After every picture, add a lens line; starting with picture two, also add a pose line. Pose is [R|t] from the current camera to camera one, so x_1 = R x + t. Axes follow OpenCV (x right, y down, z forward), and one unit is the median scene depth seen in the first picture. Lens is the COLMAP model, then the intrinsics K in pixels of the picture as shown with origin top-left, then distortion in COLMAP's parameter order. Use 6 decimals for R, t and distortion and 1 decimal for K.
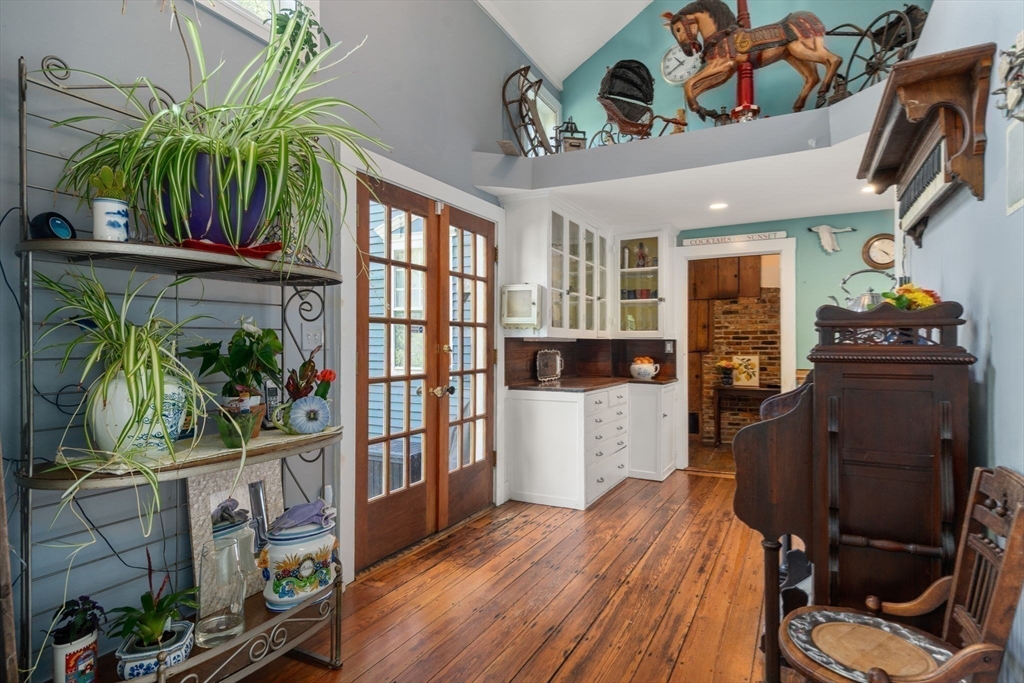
lens RADIAL K [[461.5, 0, 512.0], [0, 461.5, 341.5], [0, 0, 1]] dist [0.000725, 0.000404]
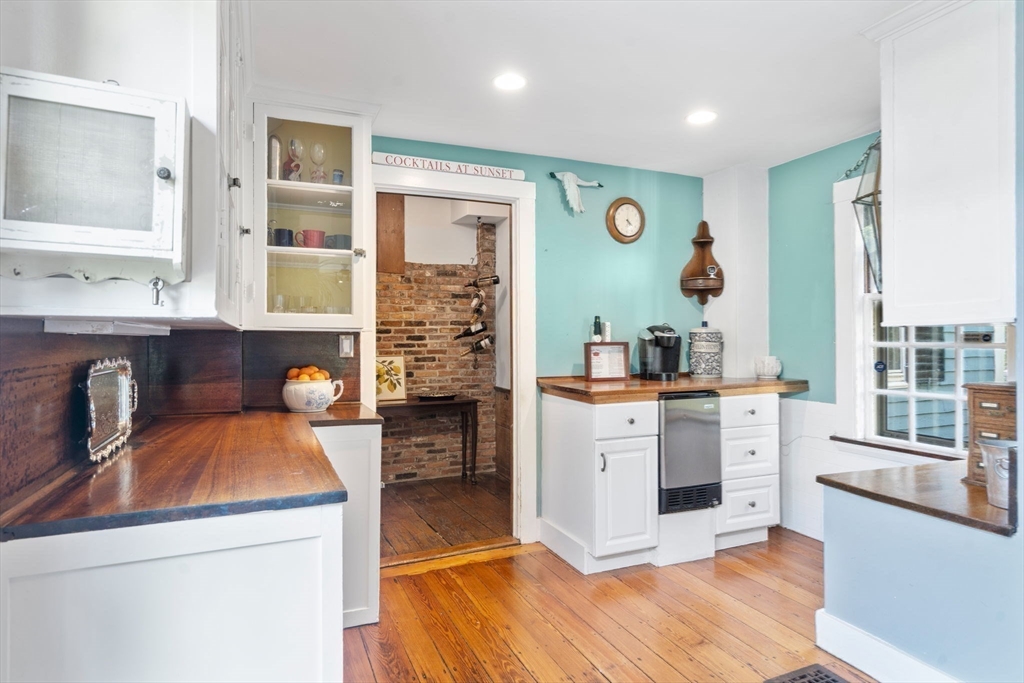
lens RADIAL K [[569.9, 0, 512.2], [0, 569.9, 334.7], [0, 0, 1]] dist [0.000713, 0.000487]
pose [[0.651900, 0.003838, 0.758295, -0.037634], [-0.002312, 0.999993, -0.003074, 0.000019], [-0.758302, 0.000250, 0.651904, 0.440718]]
